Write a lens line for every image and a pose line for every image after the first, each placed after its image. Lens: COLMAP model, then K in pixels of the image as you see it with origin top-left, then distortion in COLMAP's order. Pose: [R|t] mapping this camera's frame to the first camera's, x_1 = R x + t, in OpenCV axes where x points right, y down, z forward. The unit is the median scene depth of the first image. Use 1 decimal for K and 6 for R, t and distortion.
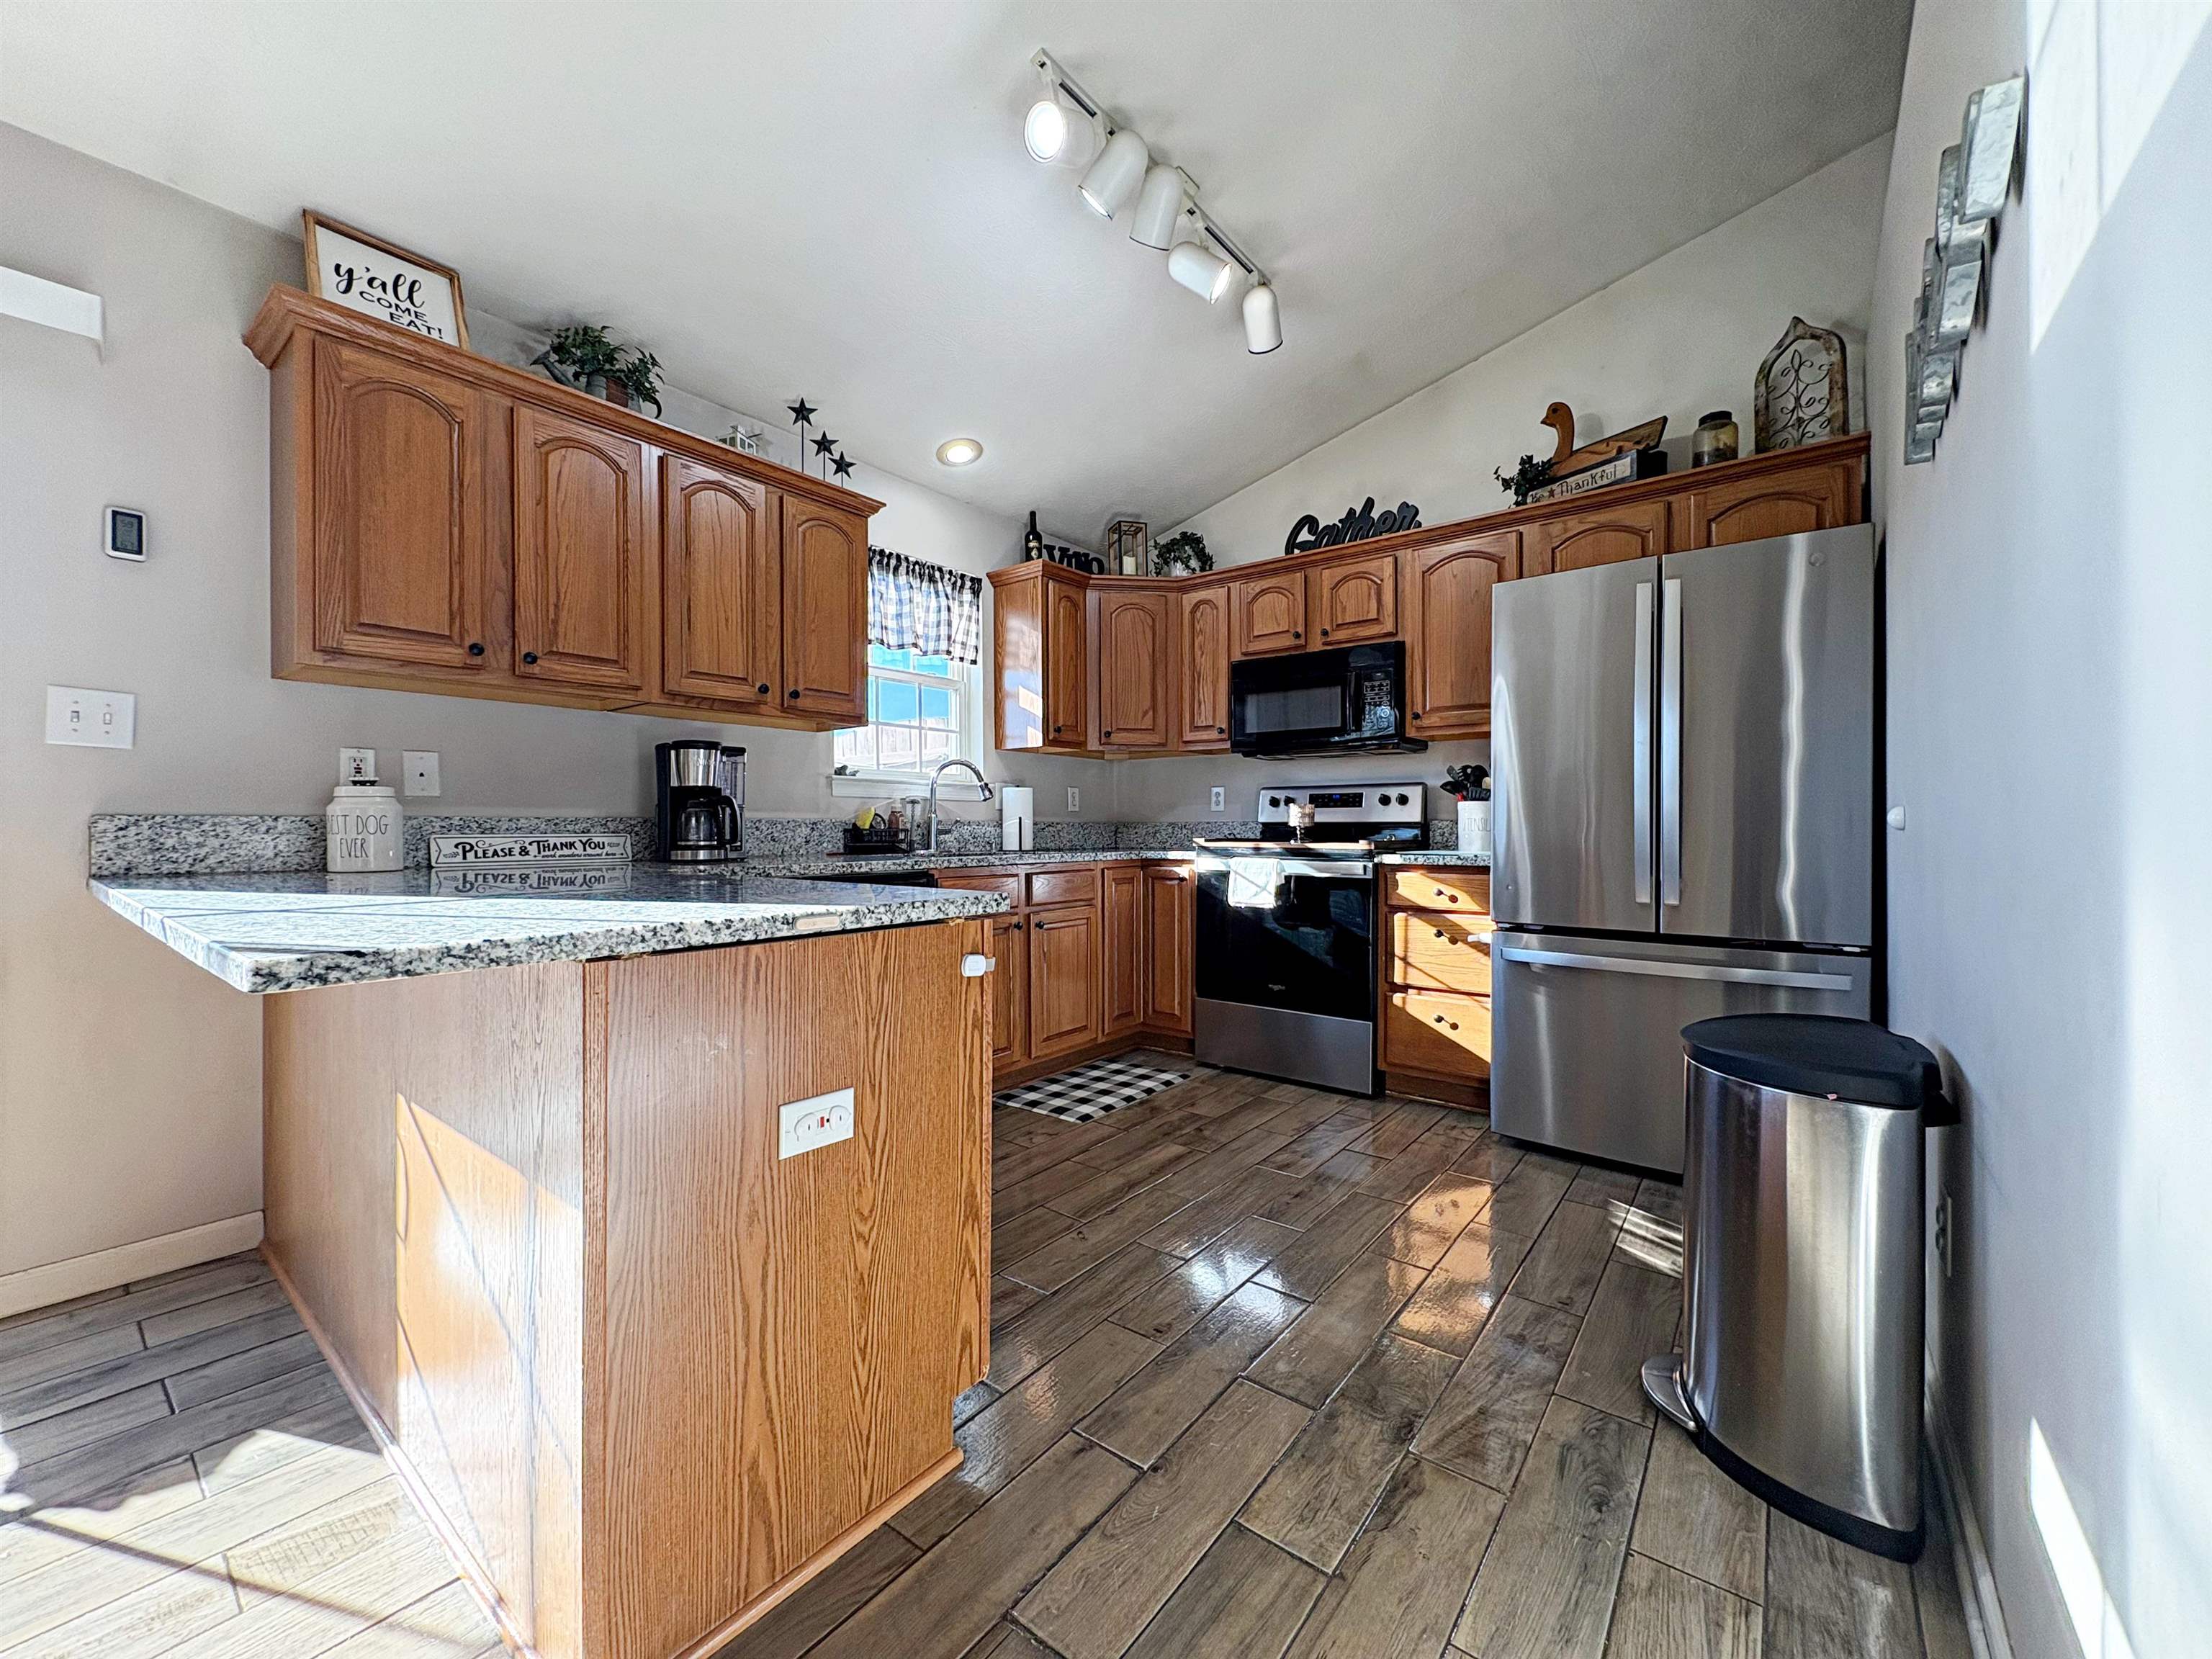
lens RADIAL K [[873.8, 0, 1103.1], [0, 873.8, 830.7], [0, 0, 1]] dist [-0.003686, 0.000266]
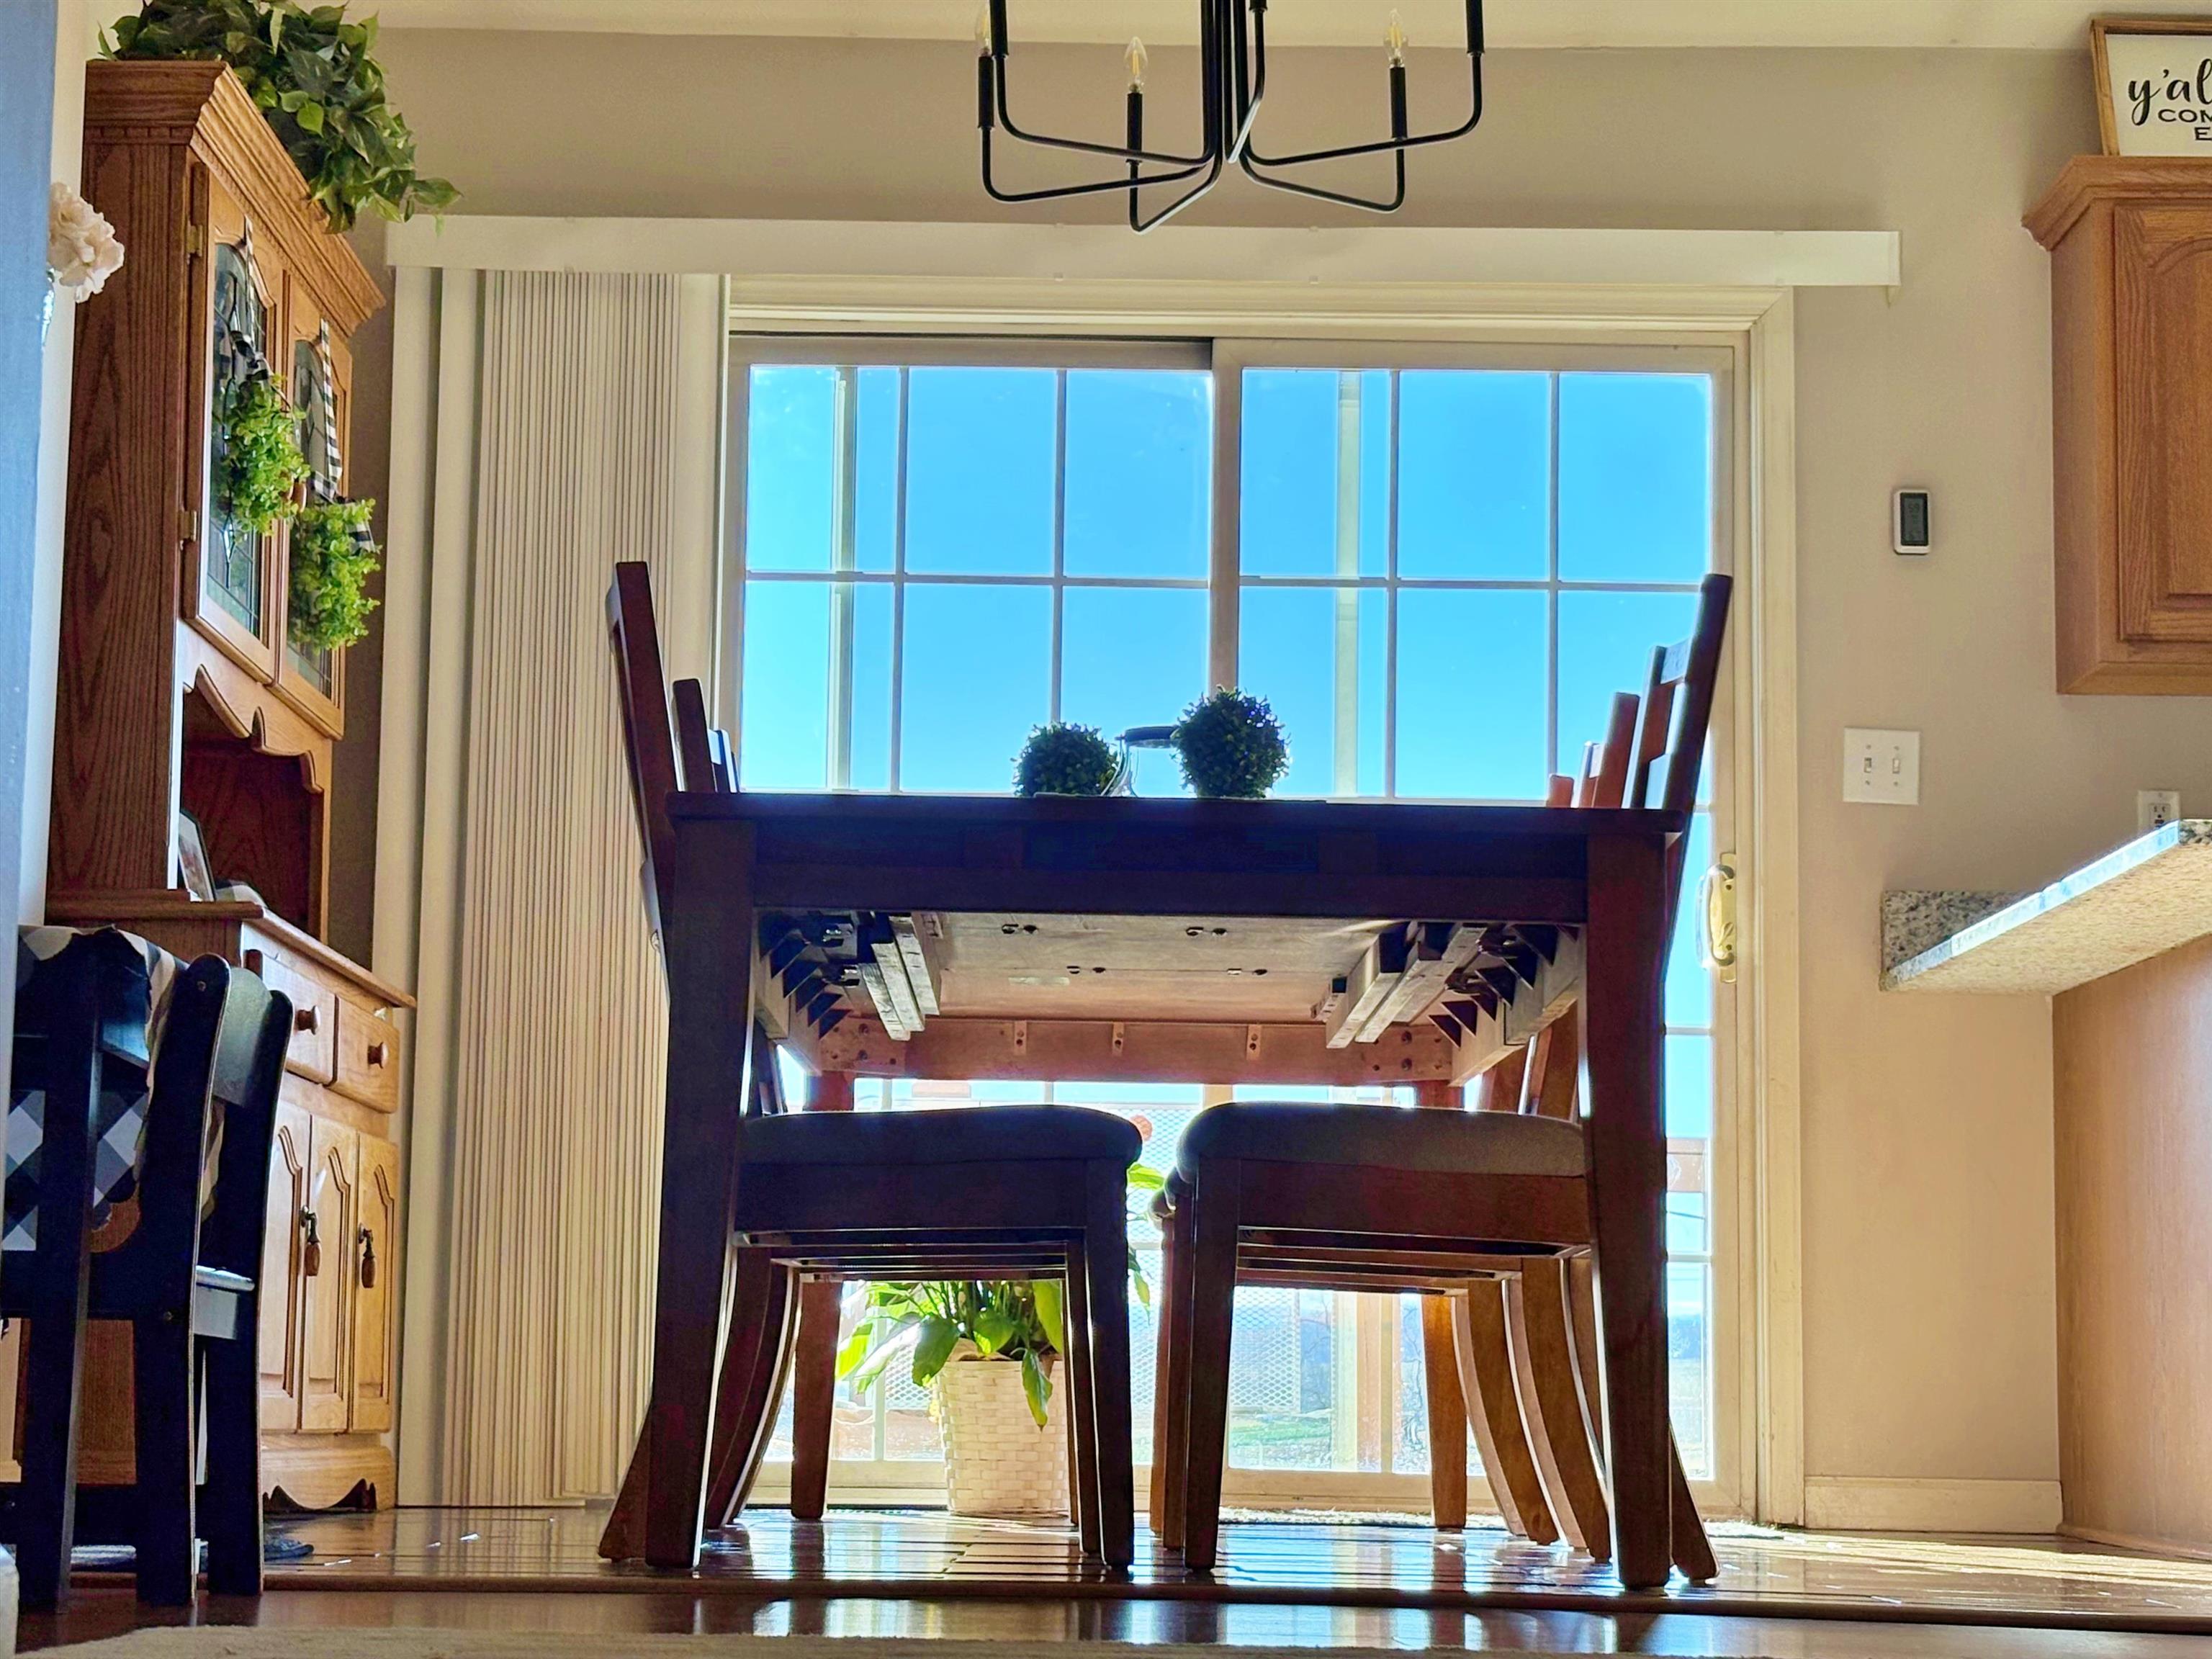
lens RADIAL K [[4332.6, 0, 1111.8], [0, 4332.6, 843.4], [0, 0, 1]] dist [0.151326, 0.000000]
pose [[0.626348, -0.095468, -0.773676, 1.006274], [-0.015941, 0.990697, -0.135152, 0.343801], [0.779381, 0.096985, 0.618999, -1.393441]]
